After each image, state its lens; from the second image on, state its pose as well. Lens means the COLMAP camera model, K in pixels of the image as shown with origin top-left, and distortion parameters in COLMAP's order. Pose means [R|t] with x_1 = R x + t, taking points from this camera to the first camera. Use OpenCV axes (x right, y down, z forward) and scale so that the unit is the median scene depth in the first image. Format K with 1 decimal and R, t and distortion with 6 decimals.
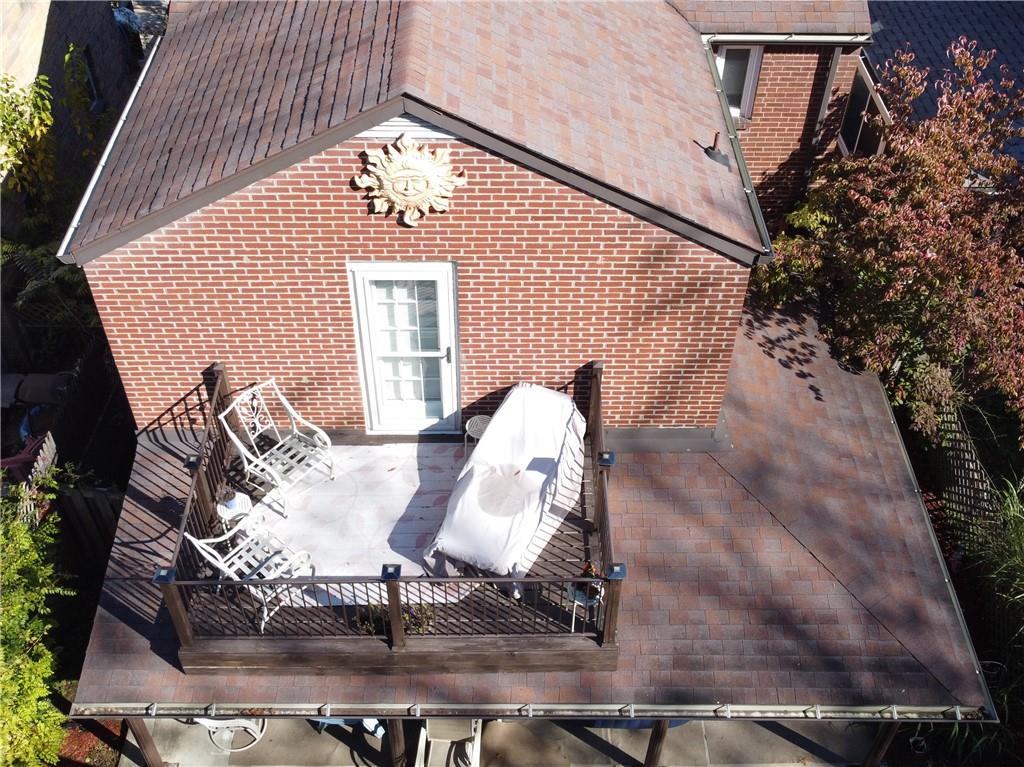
lens RADIAL K [[1069.4, 0, 509.9], [0, 1069.4, 383.6], [0, 0, 1]] dist [-0.013056, 0.000000]
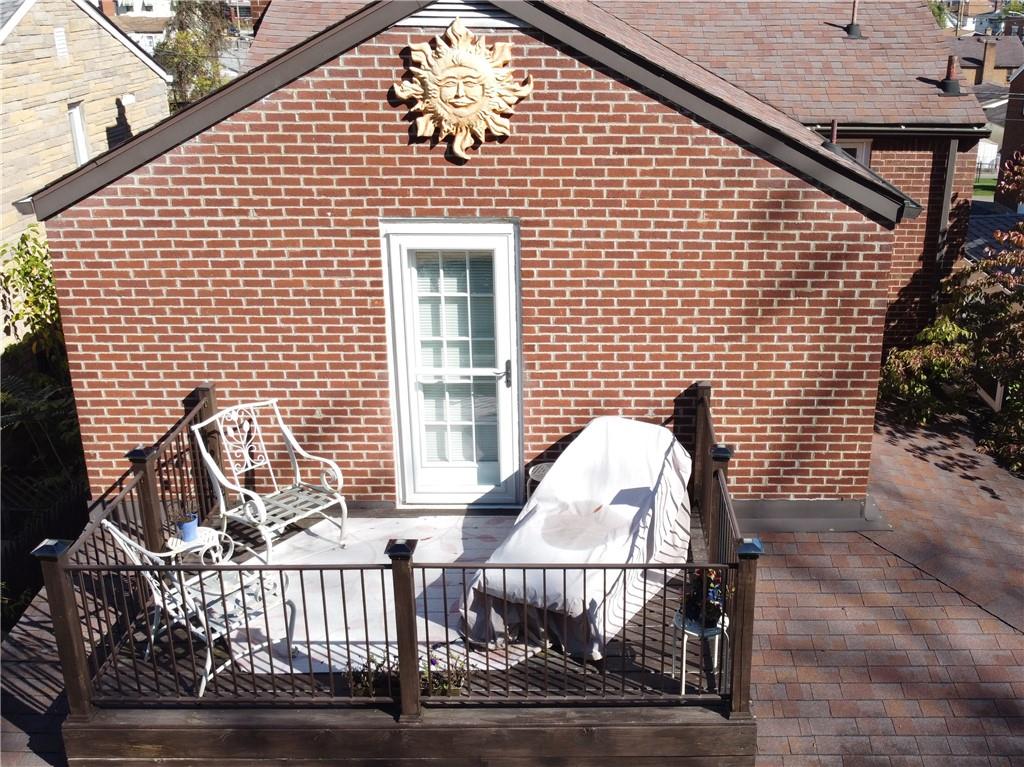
lens RADIAL K [[1069.4, 0, 596.2], [0, 1069.4, 381.5], [0, 0, 1]] dist [-0.013056, 0.000000]
pose [[0.999980, -0.003557, -0.005197, 0.009945], [0.001076, 0.909588, -0.415511, 0.308043], [0.006205, 0.415497, 0.909573, 0.319826]]
